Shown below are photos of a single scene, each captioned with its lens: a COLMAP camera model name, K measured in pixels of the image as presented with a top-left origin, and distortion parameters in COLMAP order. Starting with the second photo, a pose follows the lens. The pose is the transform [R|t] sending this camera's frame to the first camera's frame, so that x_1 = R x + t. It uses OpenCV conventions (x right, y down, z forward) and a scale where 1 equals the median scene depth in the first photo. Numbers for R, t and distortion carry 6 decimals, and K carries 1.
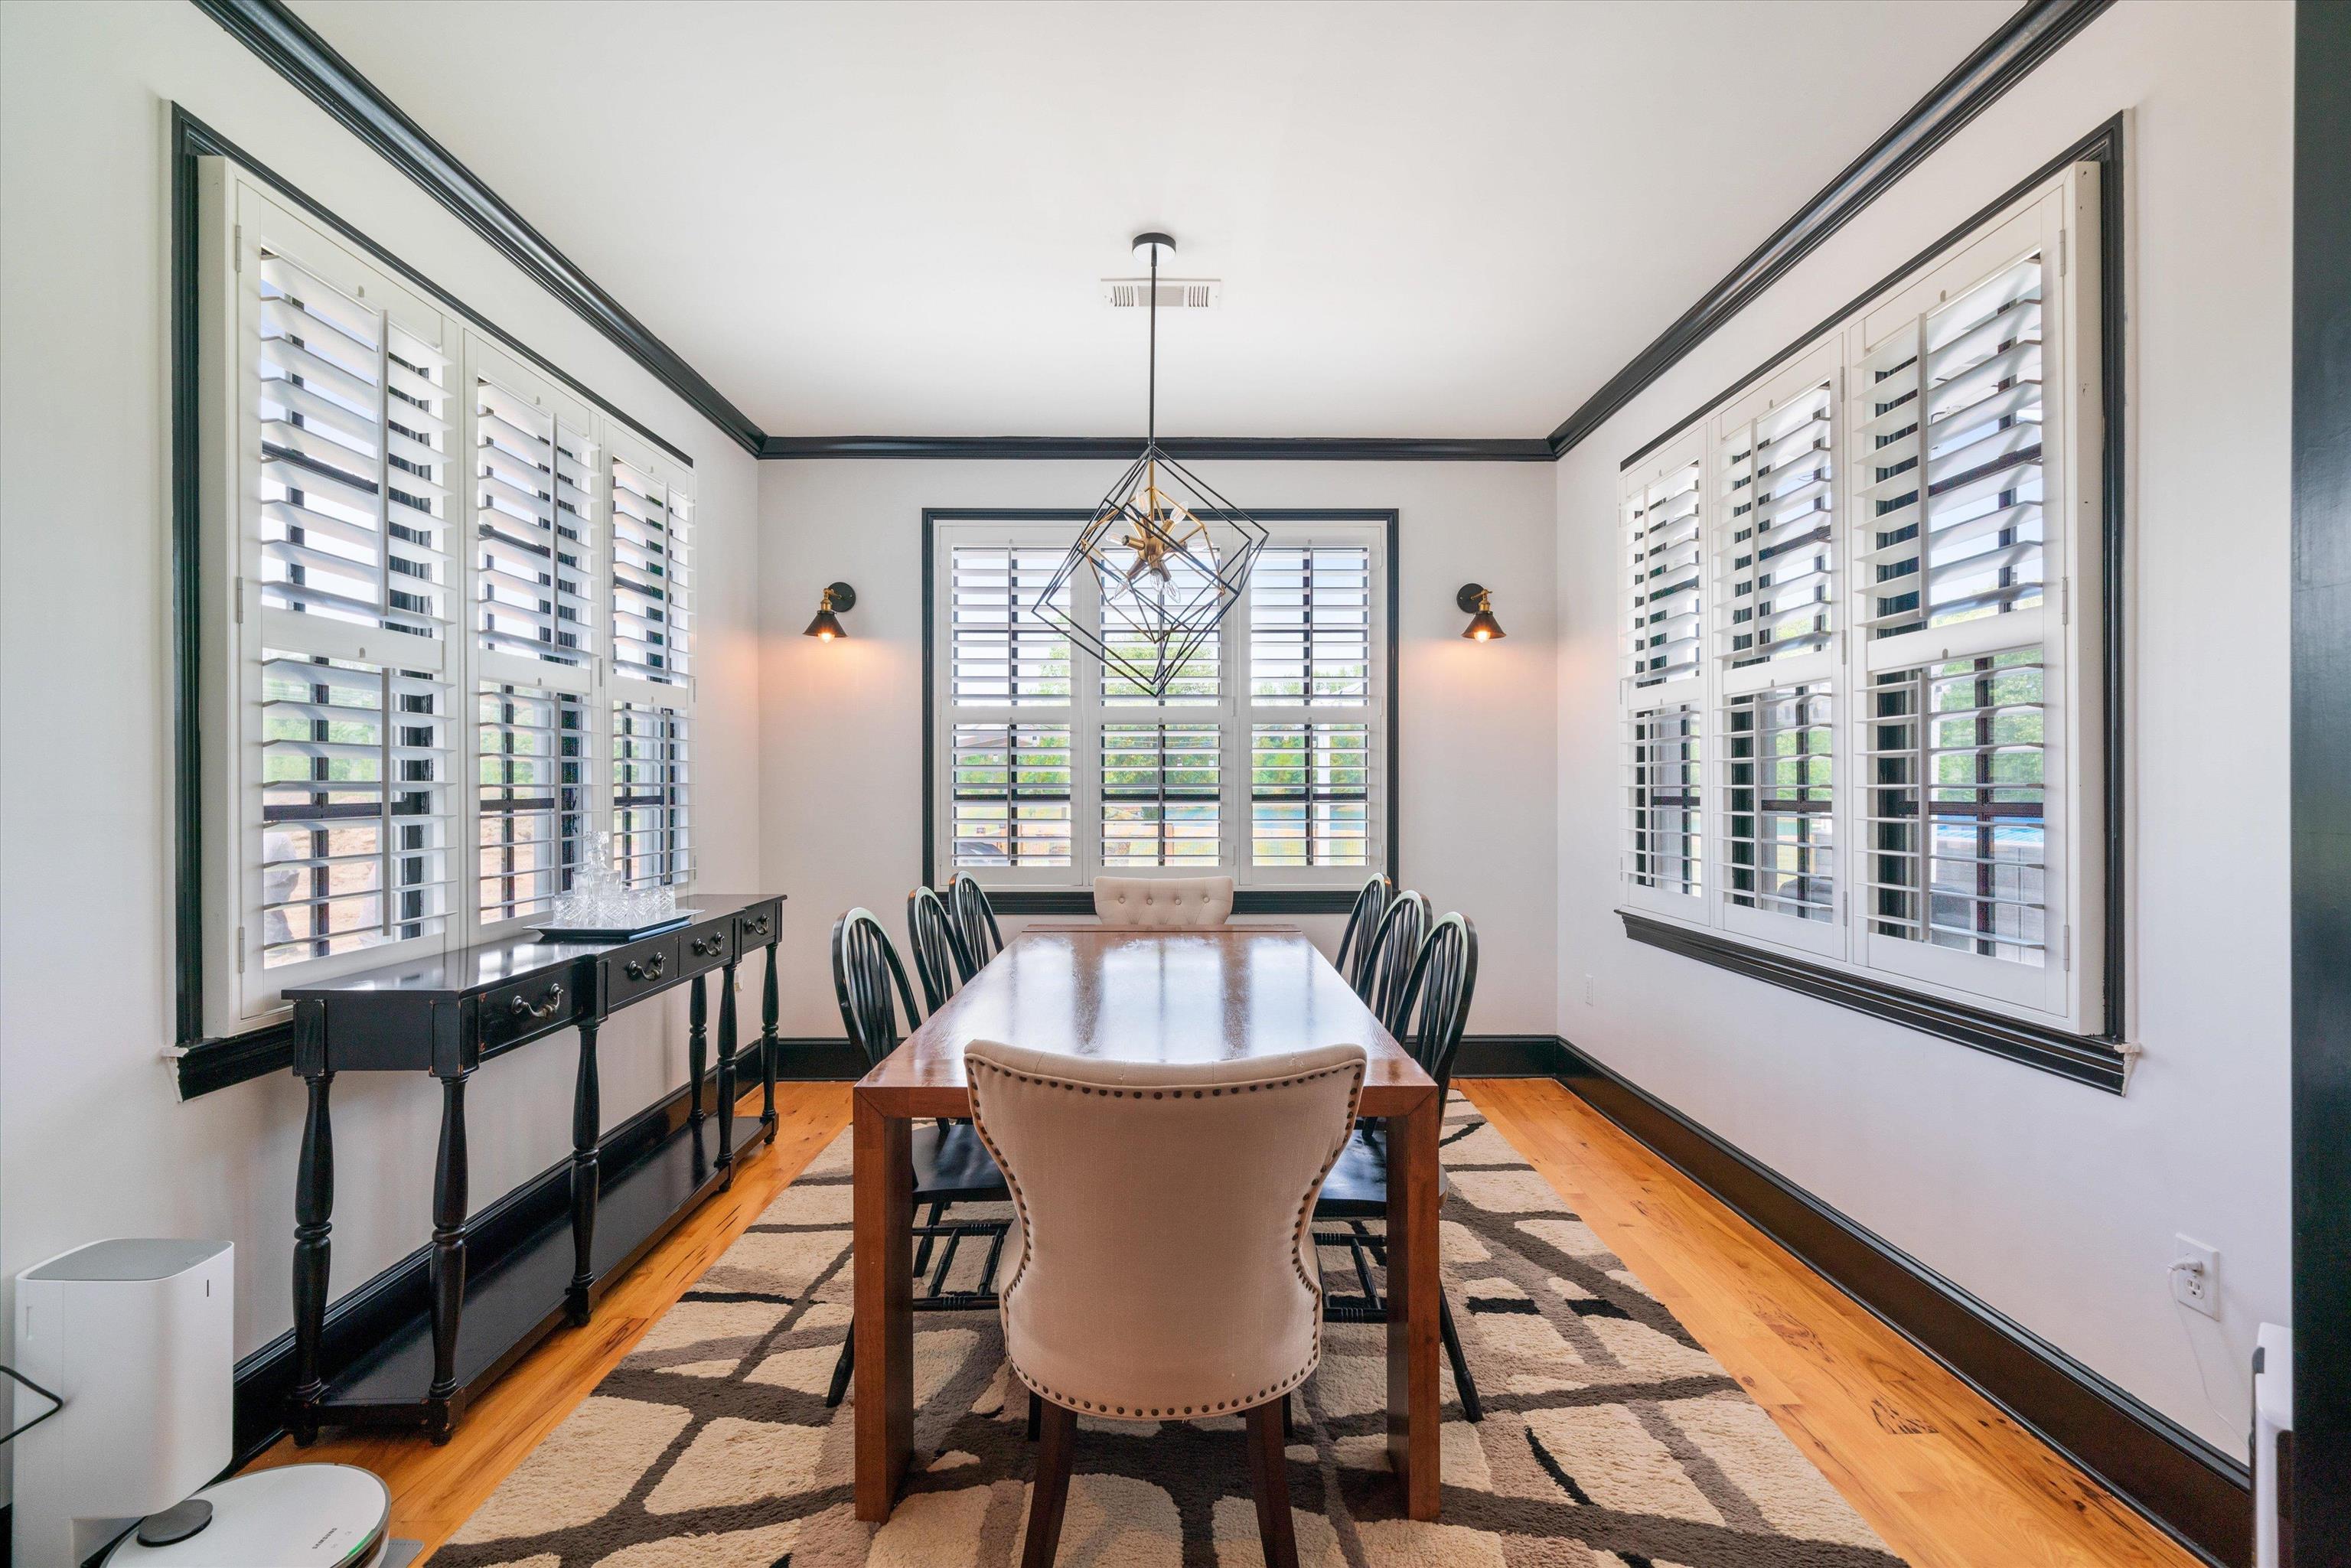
lens RADIAL K [[1064.5, 0, 1176.4], [0, 1064.5, 789.5], [0, 0, 1]] dist [-0.000135, 0.000038]
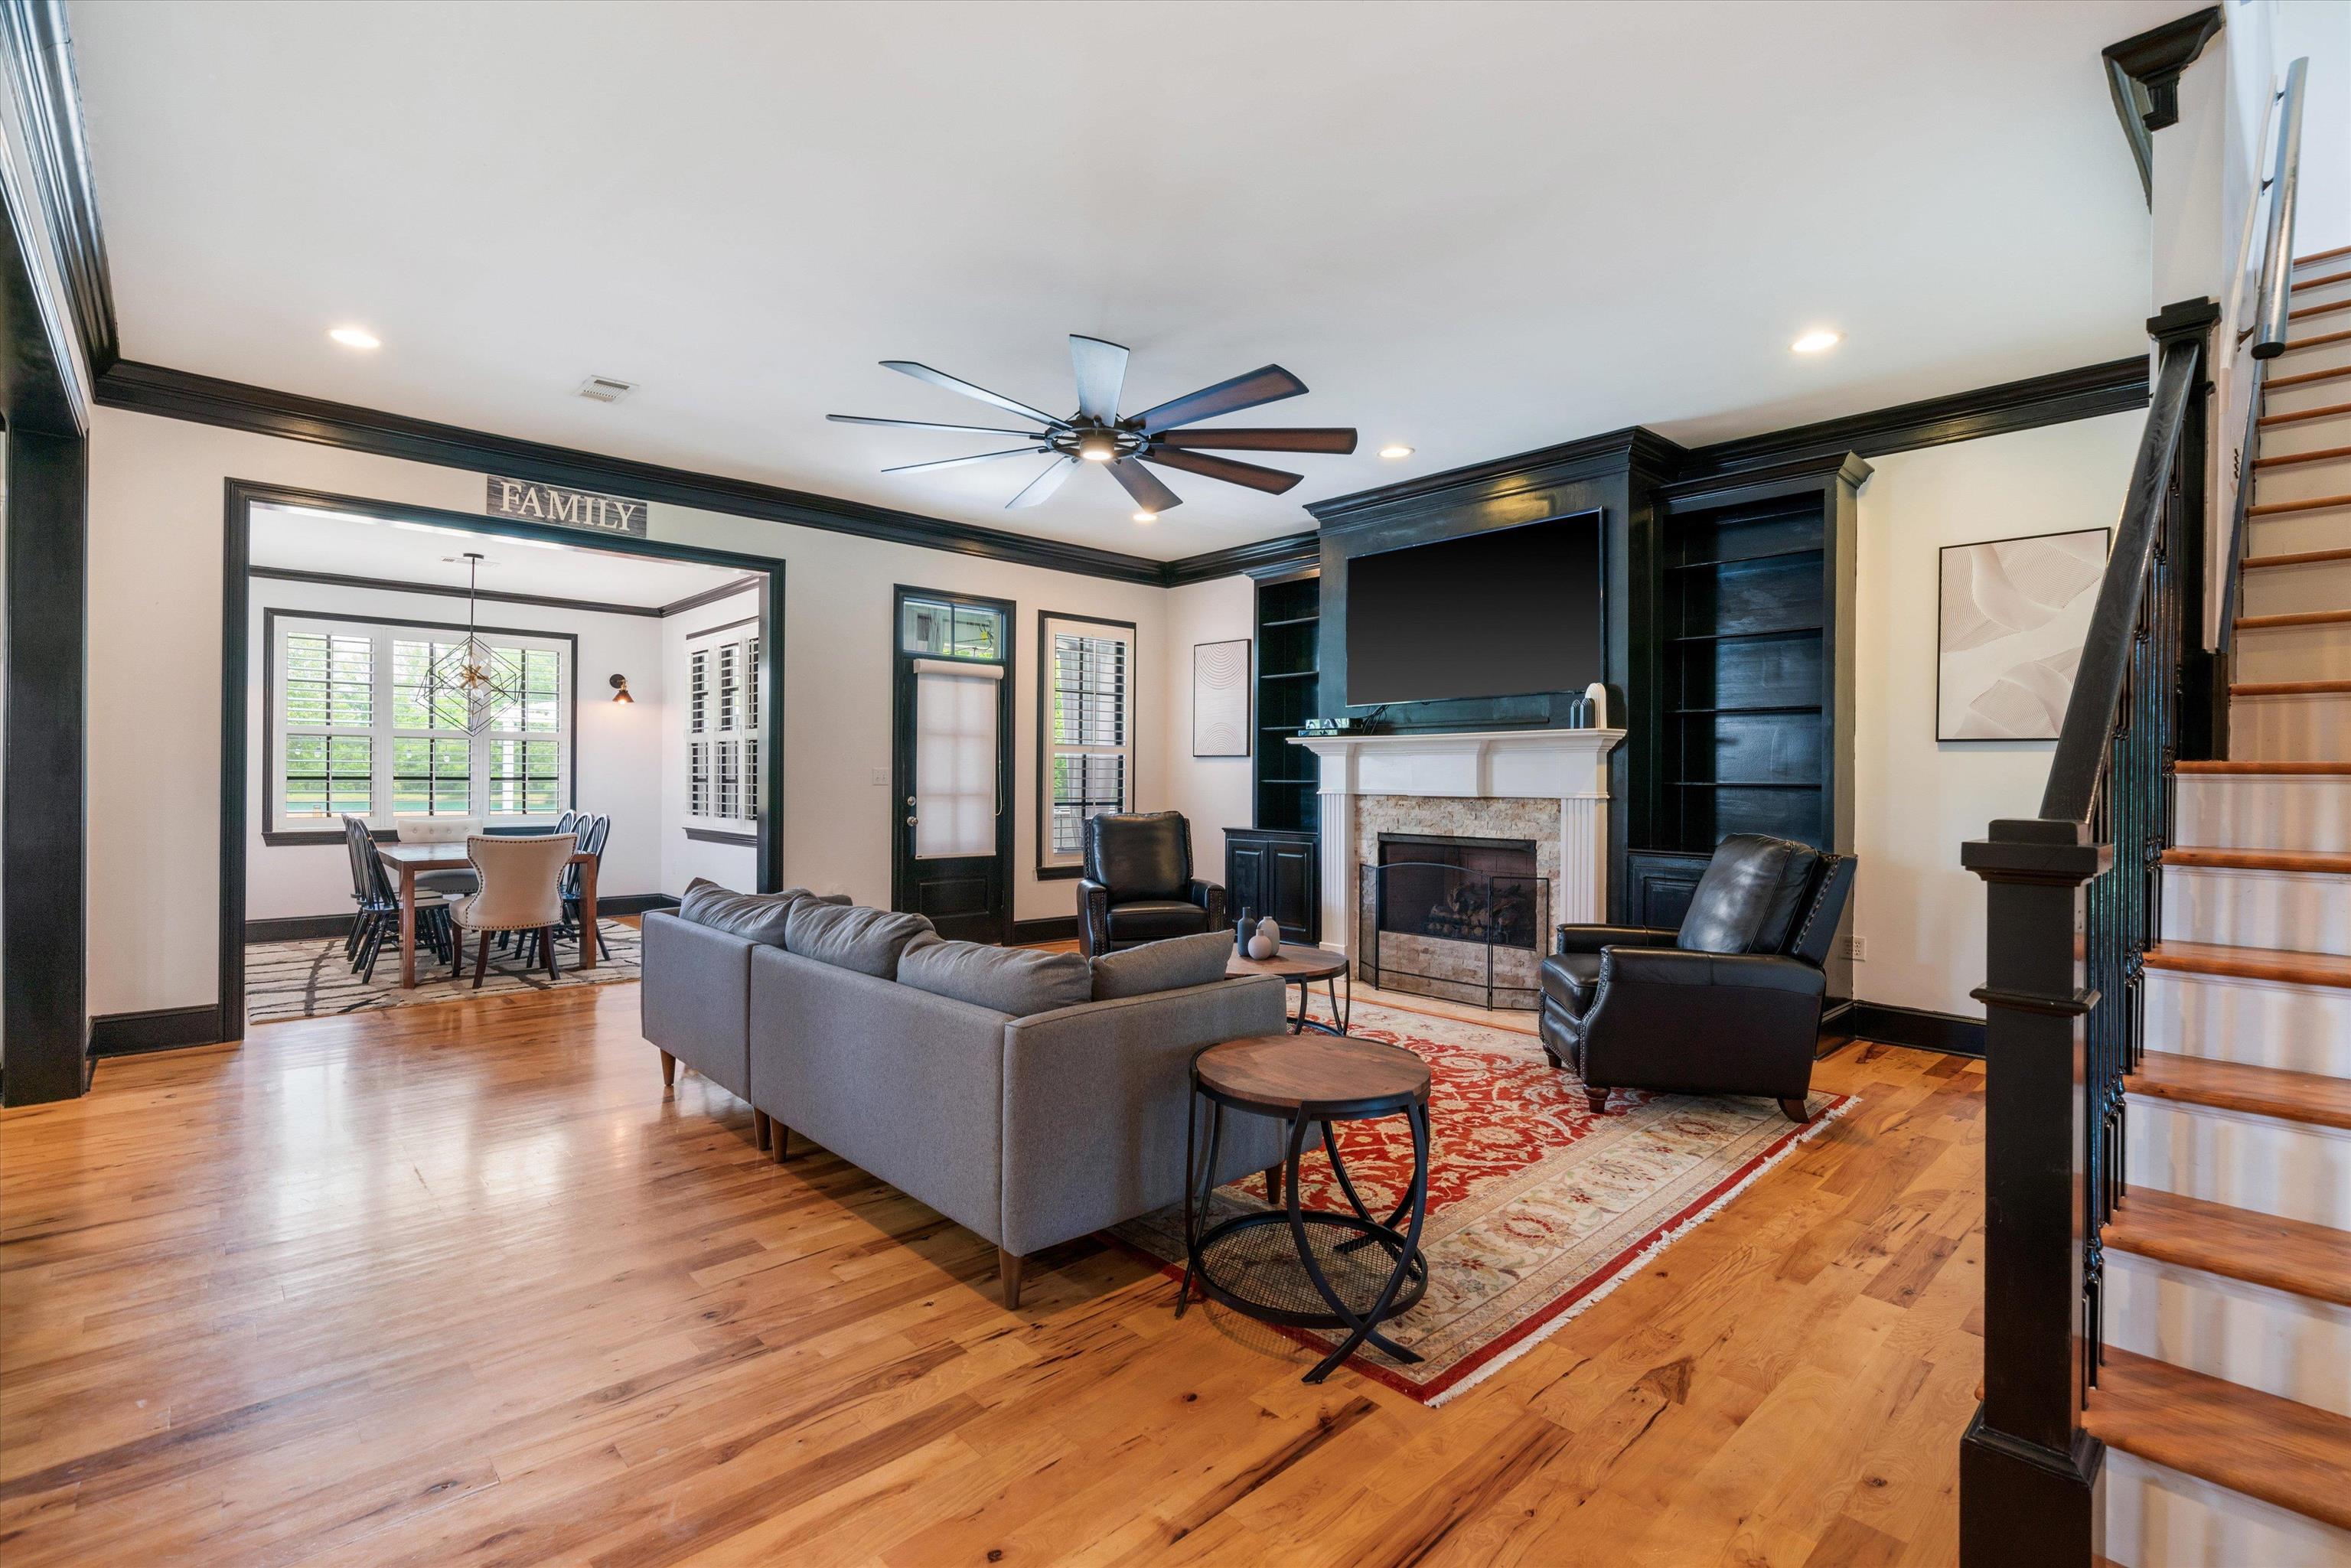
lens RADIAL K [[1064.5, 0, 1176.0], [0, 1064.5, 779.4], [0, 0, 1]] dist [-0.000135, 0.000038]
pose [[0.745388, 0.001818, 0.666628, -0.298317], [-0.005102, 0.999983, 0.002978, -0.002053], [-0.666611, -0.005621, 0.745385, -1.292821]]
